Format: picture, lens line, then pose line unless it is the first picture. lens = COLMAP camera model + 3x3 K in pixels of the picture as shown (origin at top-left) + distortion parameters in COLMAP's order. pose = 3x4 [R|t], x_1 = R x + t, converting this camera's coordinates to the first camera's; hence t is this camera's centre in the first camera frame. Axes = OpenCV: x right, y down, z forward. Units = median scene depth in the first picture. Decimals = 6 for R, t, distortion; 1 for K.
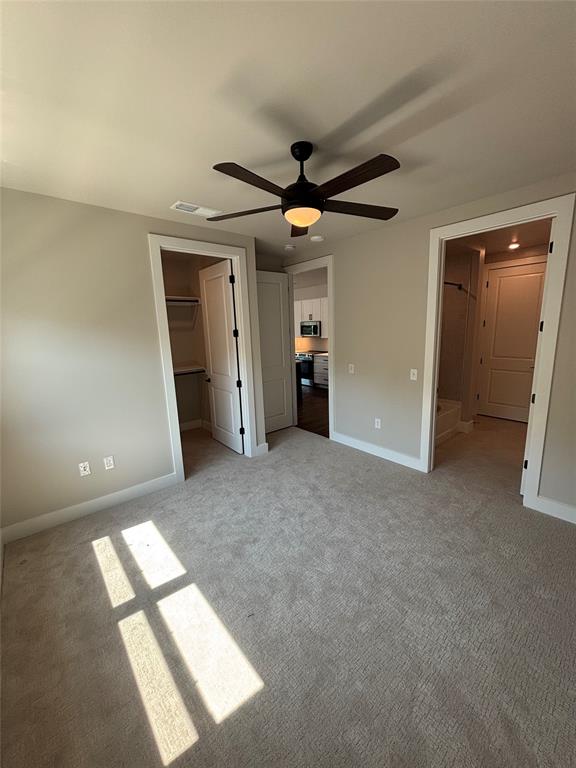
lens RADIAL K [[307.4, 0, 289.0], [0, 307.4, 385.2], [0, 0, 1]] dist [-0.000395, -0.000459]
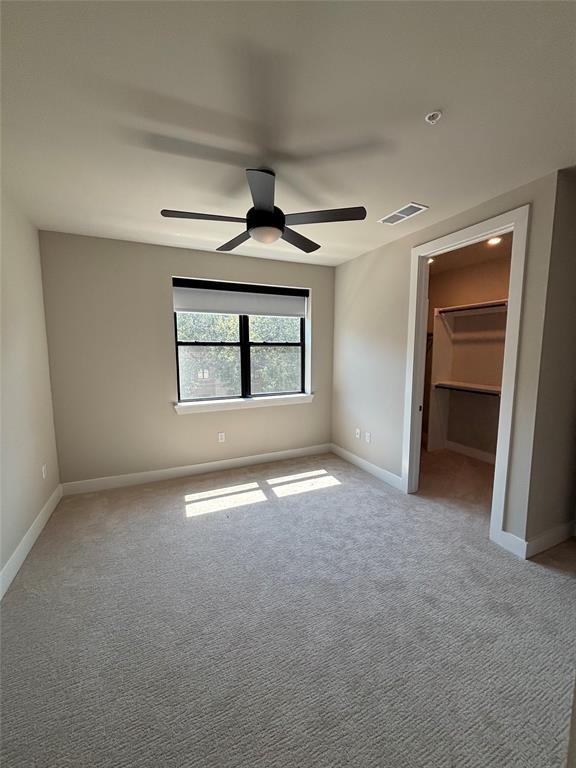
lens RADIAL K [[307.4, 0, 289.0], [0, 307.4, 385.2], [0, 0, 1]] dist [-0.000395, -0.000459]
pose [[-0.261981, 0.148658, -0.953555, 0.807895], [-0.172071, 0.965037, 0.197724, -0.185859], [0.949609, 0.215879, -0.227242, 1.011812]]
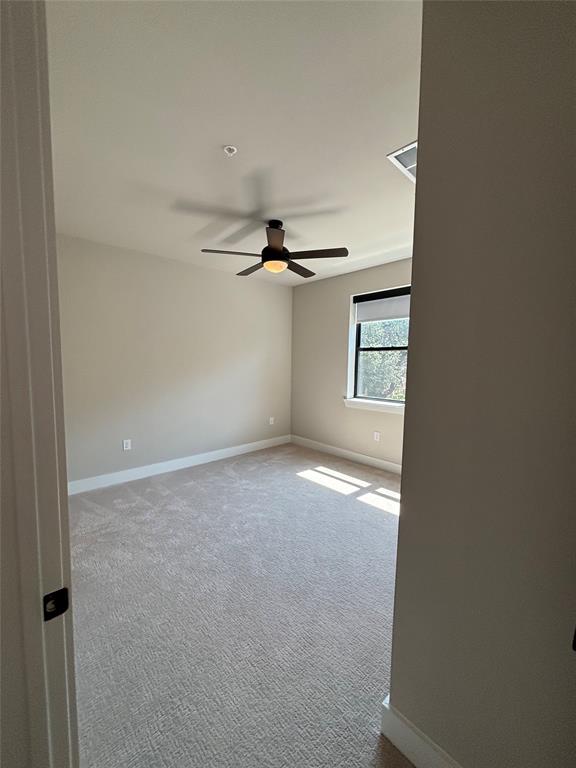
lens RADIAL K [[307.4, 0, 289.0], [0, 307.4, 385.2], [0, 0, 1]] dist [-0.000395, -0.000459]
pose [[-0.996838, 0.032854, -0.072357, 0.079181], [0.010745, 0.957896, 0.286915, -0.302324], [0.078737, 0.285230, -0.955220, 1.810603]]
